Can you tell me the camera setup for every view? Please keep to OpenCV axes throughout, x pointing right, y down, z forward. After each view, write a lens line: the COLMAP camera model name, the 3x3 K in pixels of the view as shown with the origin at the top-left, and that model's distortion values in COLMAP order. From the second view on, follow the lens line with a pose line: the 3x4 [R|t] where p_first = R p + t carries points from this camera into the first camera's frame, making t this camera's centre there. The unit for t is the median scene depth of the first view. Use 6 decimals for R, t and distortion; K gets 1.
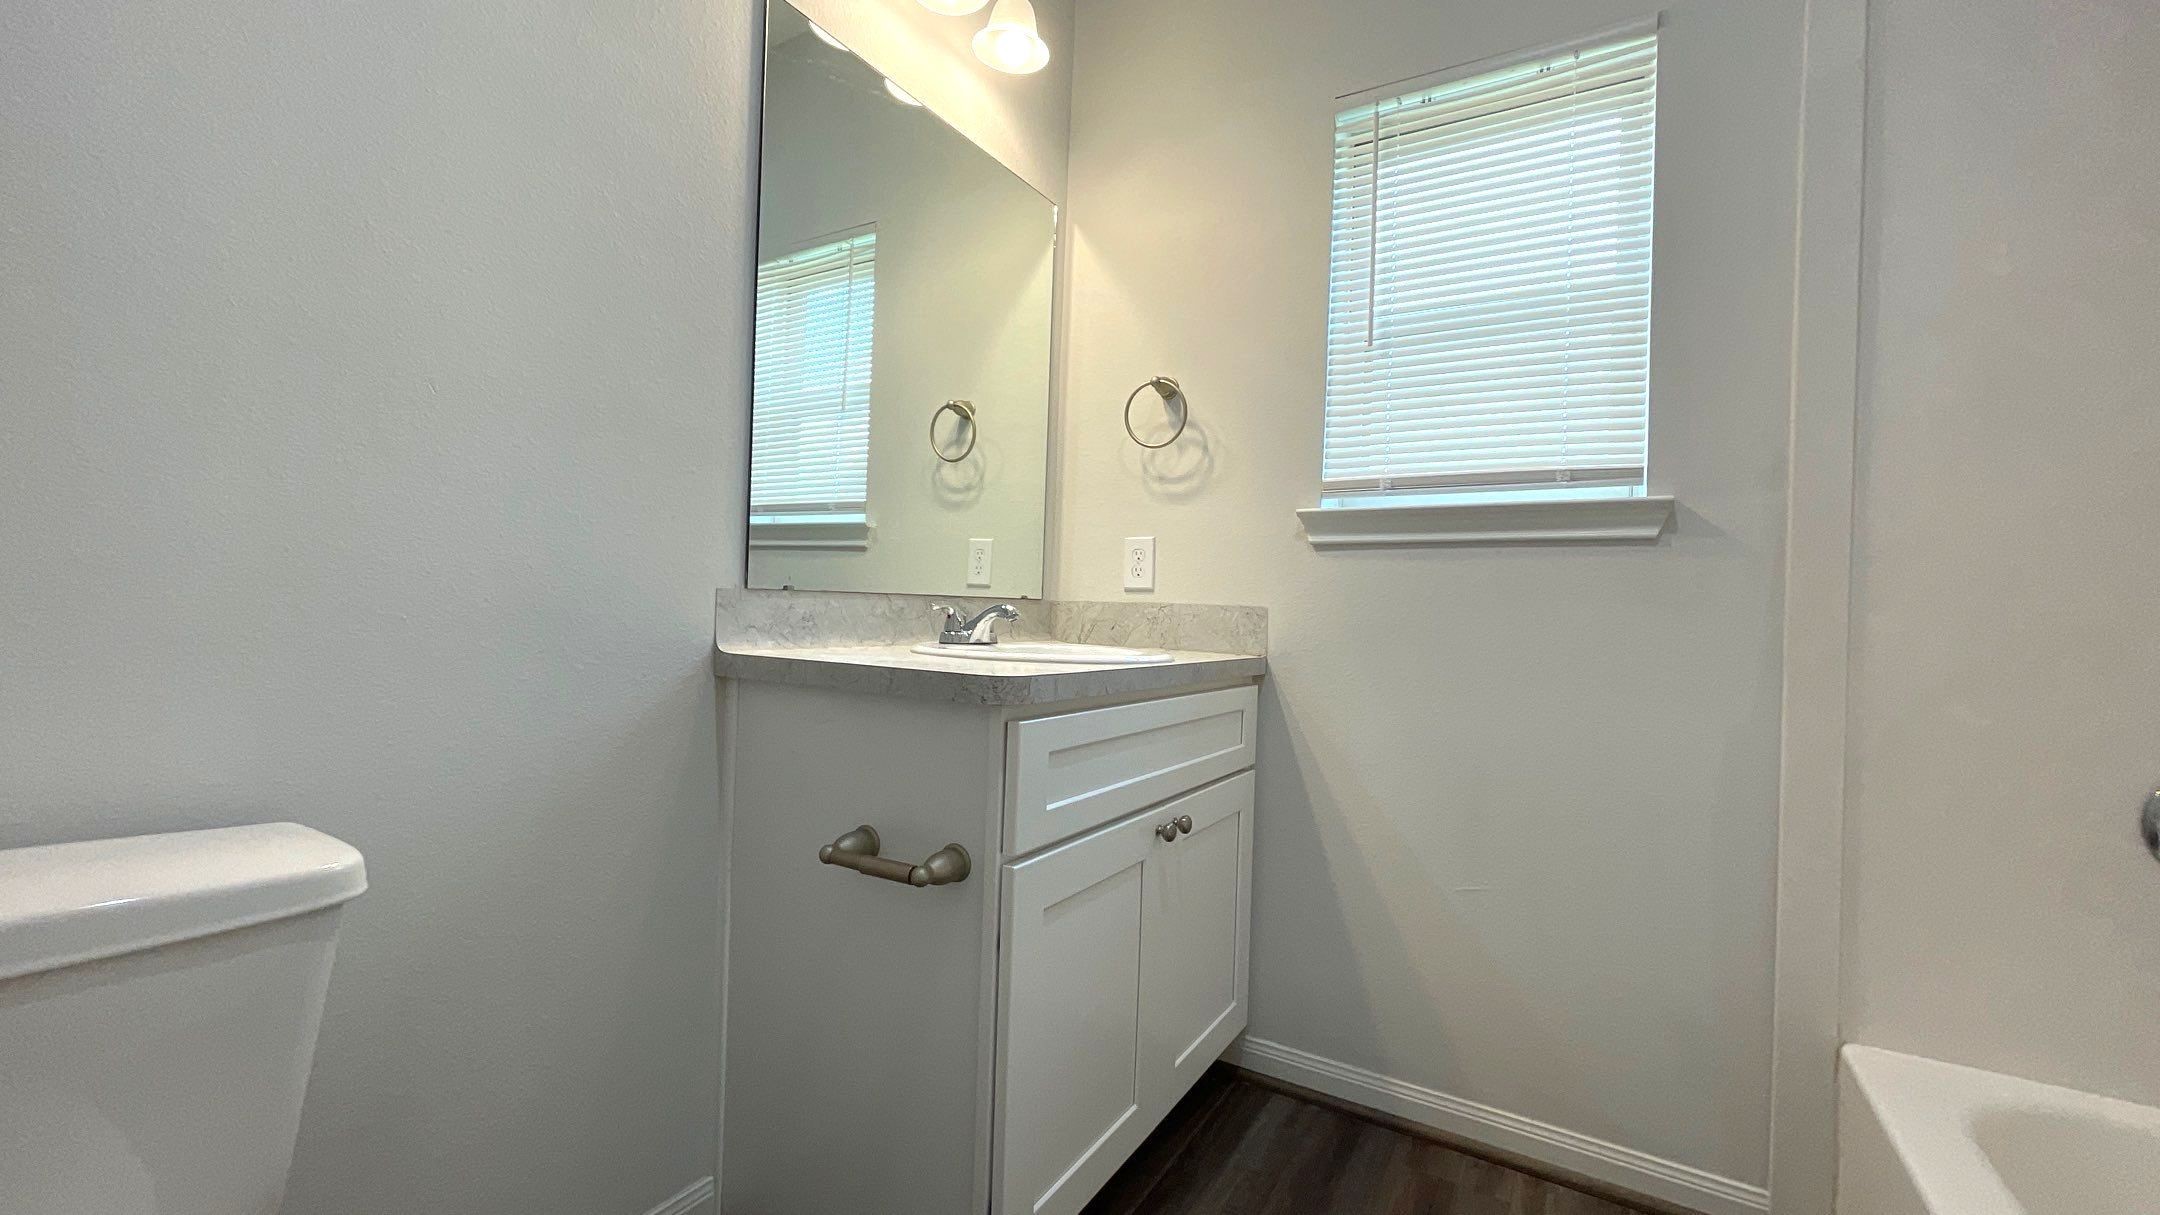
lens RADIAL K [[873.0, 0, 1077.7], [0, 873.0, 607.8], [0, 0, 1]] dist [0.004556, 0.000625]
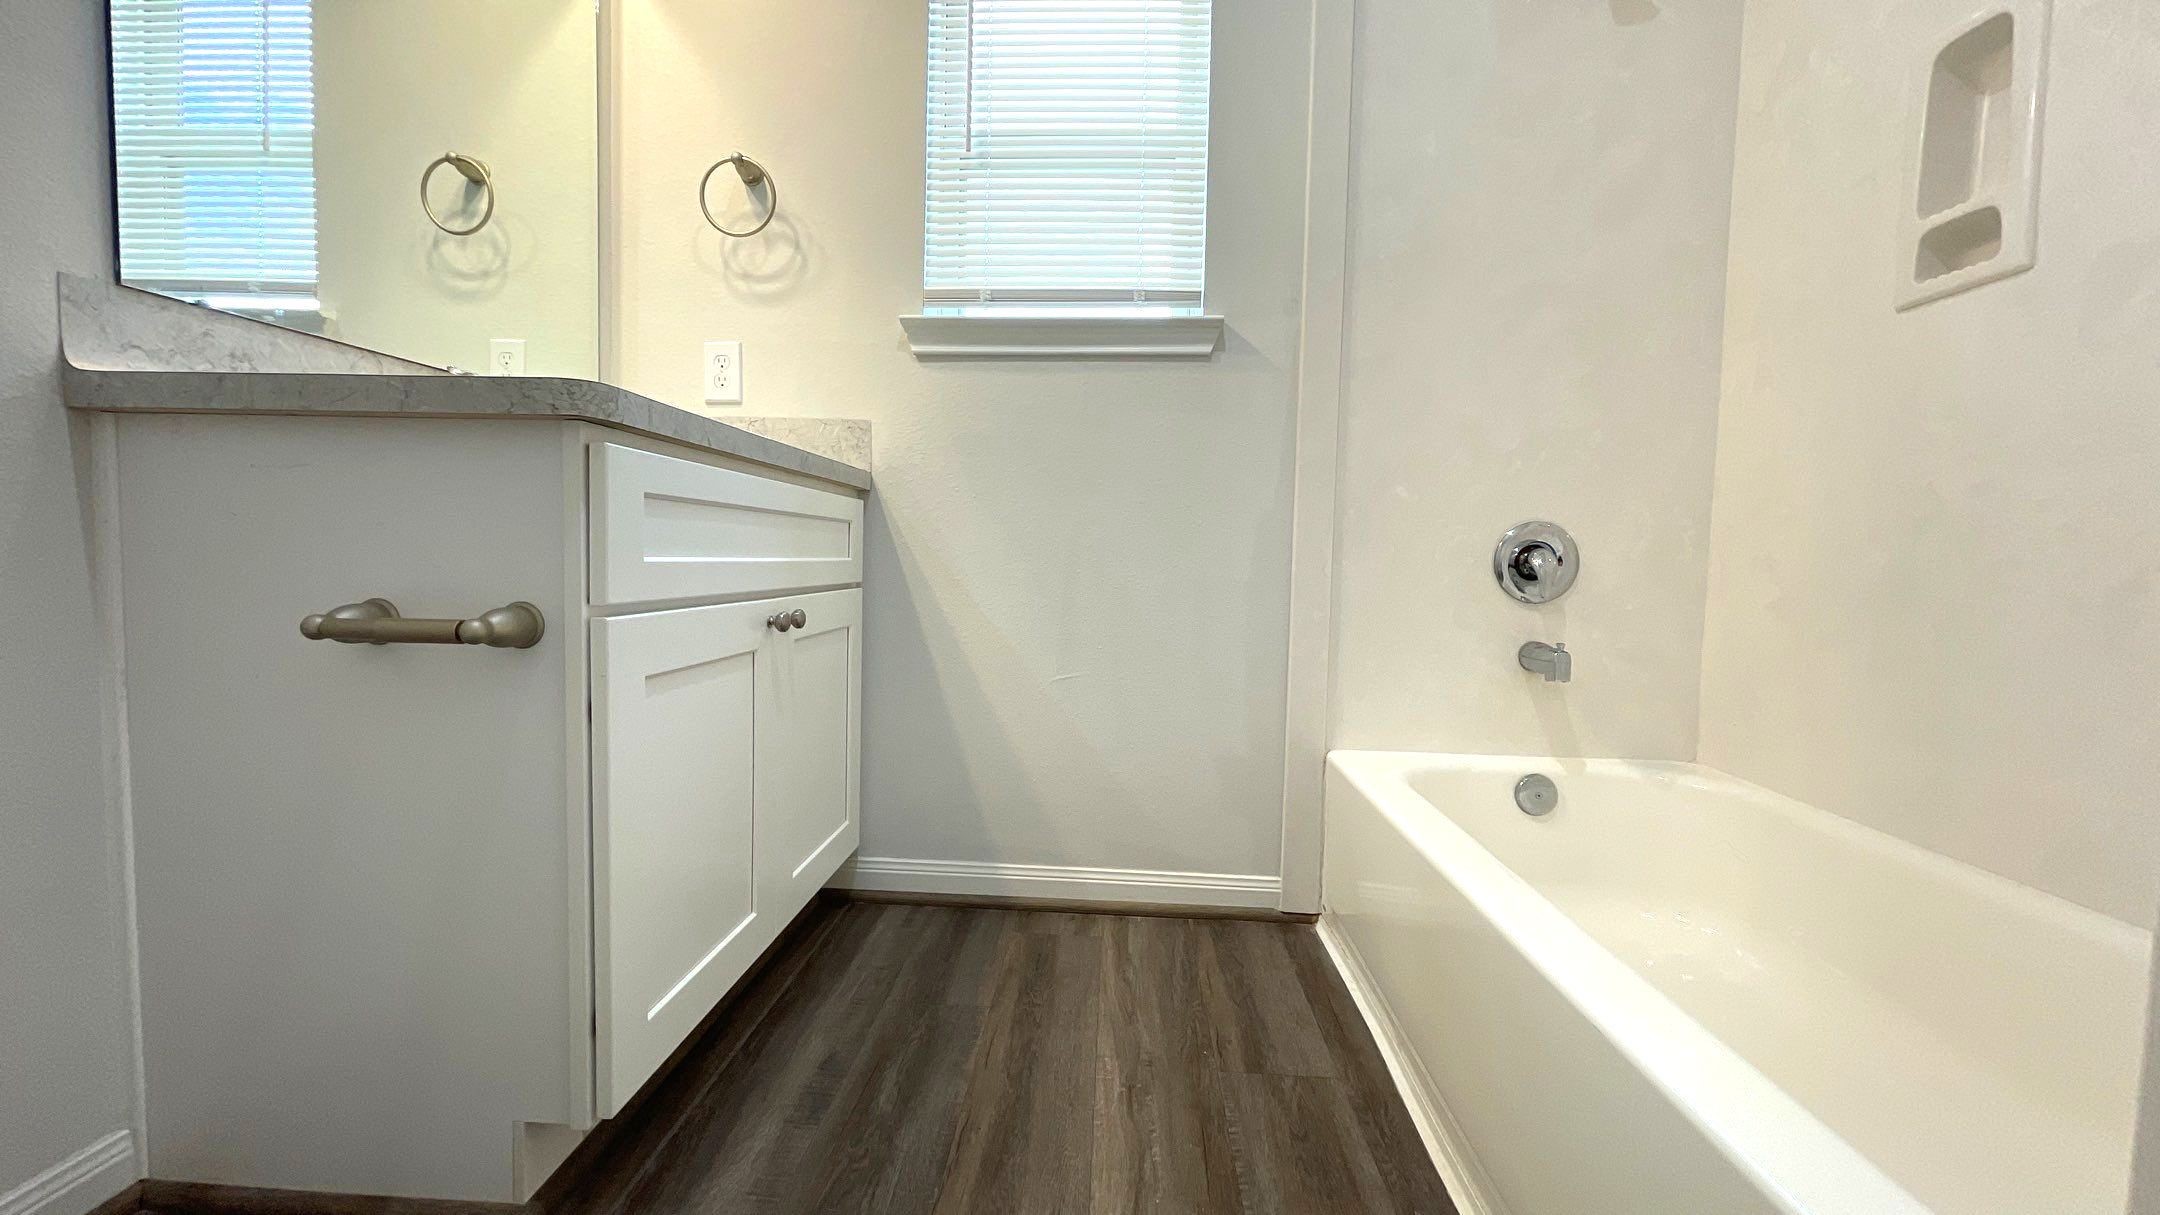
lens RADIAL K [[873.0, 0, 1069.8], [0, 873.0, 611.0], [0, 0, 1]] dist [0.004556, 0.000625]
pose [[0.887014, -0.040279, 0.459983, -0.041571], [0.005852, 0.997089, 0.076028, 0.147163], [-0.461706, -0.064746, 0.884667, 0.036852]]
